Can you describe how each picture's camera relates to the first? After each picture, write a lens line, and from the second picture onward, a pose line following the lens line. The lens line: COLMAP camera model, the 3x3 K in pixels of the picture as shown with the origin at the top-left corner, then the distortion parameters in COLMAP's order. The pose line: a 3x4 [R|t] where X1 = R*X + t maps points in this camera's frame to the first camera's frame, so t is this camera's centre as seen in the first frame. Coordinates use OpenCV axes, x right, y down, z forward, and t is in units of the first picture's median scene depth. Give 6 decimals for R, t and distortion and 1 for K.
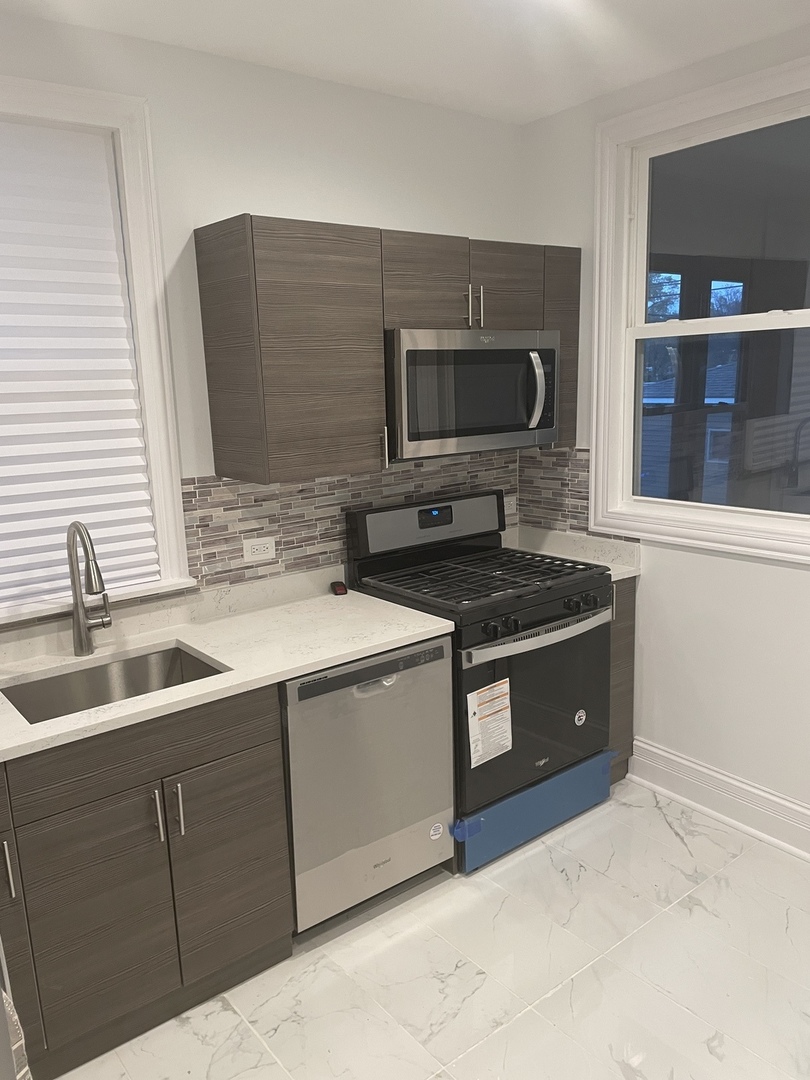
lens RADIAL K [[815.2, 0, 397.3], [0, 815.2, 544.4], [0, 0, 1]] dist [0.068182, -0.088343]
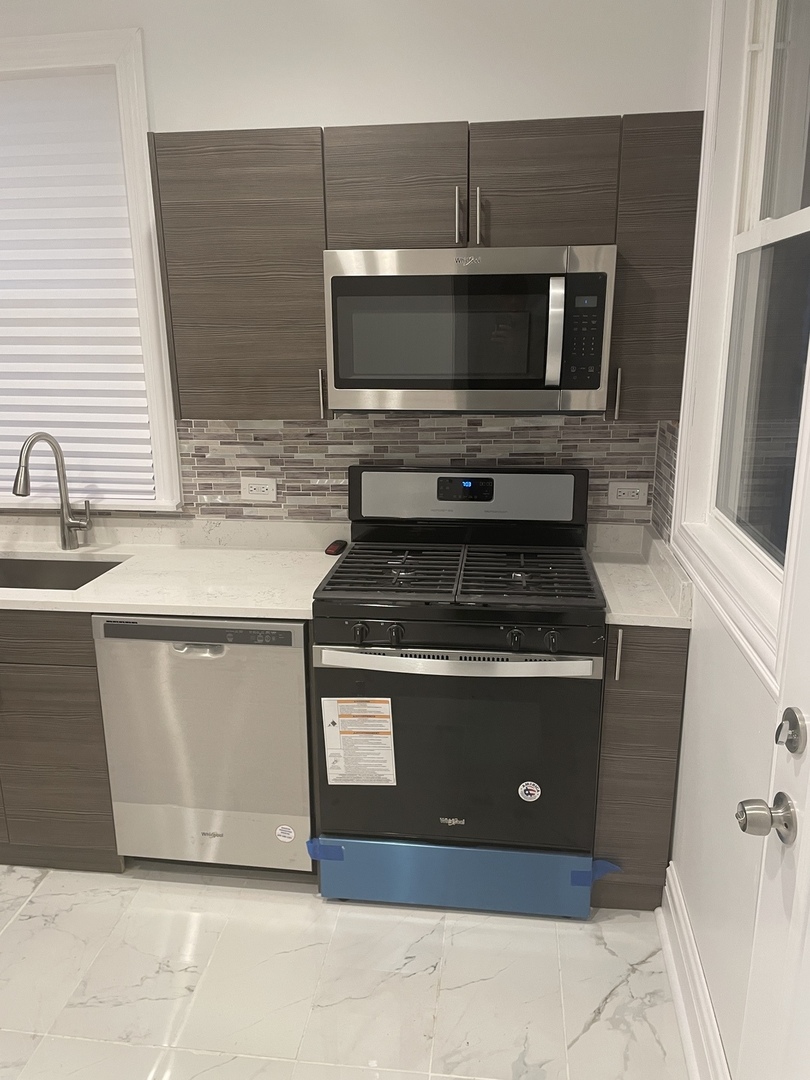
lens RADIAL K [[815.2, 0, 409.5], [0, 815.2, 548.6], [0, 0, 1]] dist [0.068182, -0.088343]
pose [[0.700563, 0.212148, -0.681326, 0.660859], [-0.157956, 0.977203, 0.141862, -0.094911], [0.695889, 0.008236, 0.718102, 0.441497]]
